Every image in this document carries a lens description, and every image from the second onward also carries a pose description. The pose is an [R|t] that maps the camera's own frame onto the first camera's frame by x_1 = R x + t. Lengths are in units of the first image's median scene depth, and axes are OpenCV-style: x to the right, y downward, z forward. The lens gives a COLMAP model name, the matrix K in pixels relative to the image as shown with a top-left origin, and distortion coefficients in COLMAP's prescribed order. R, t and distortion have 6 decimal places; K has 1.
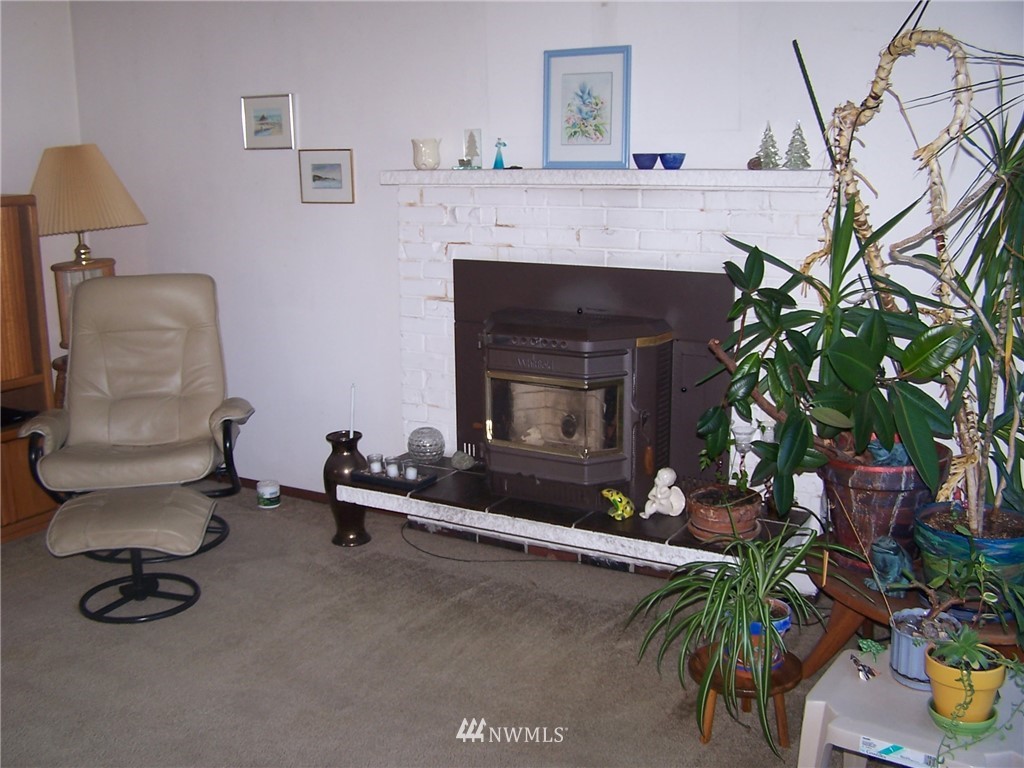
lens RADIAL K [[1134.4, 0, 481.4], [0, 1134.4, 387.9], [0, 0, 1]] dist [-0.183685, 0.311091]
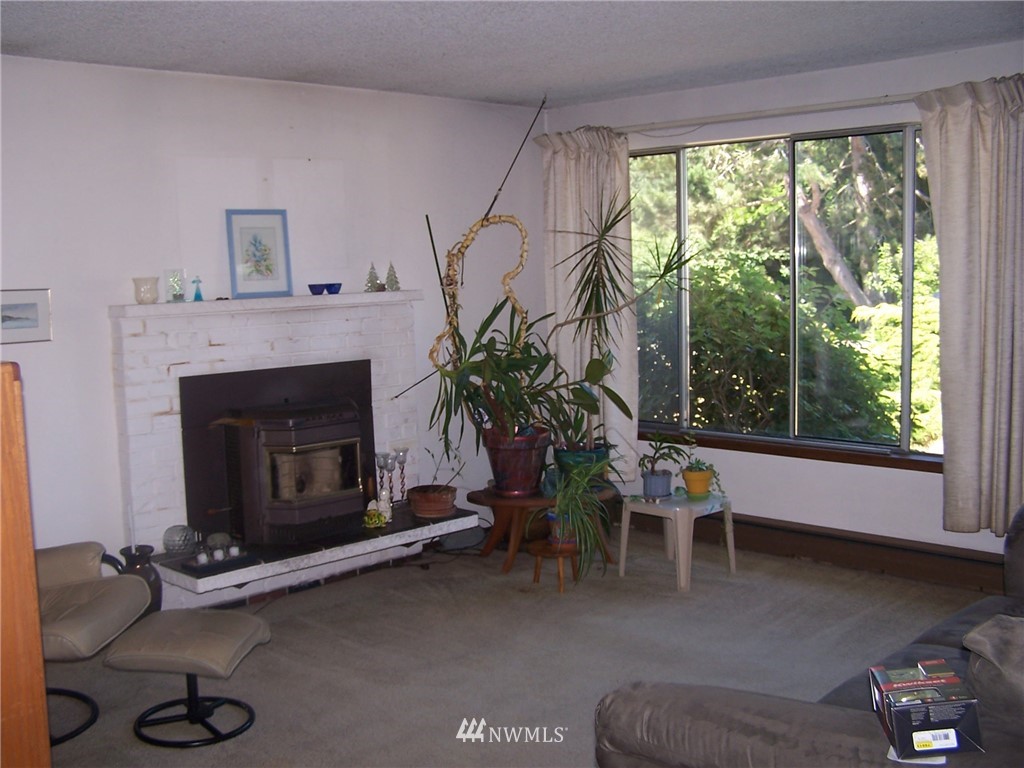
lens RADIAL K [[1134.4, 0, 481.4], [0, 1134.4, 387.9], [0, 0, 1]] dist [-0.183685, 0.311091]
pose [[0.228145, -0.089623, 0.969493, -1.160172], [0.233262, 0.971786, 0.034942, -0.074227], [-0.945272, 0.218174, 0.242614, 0.442463]]
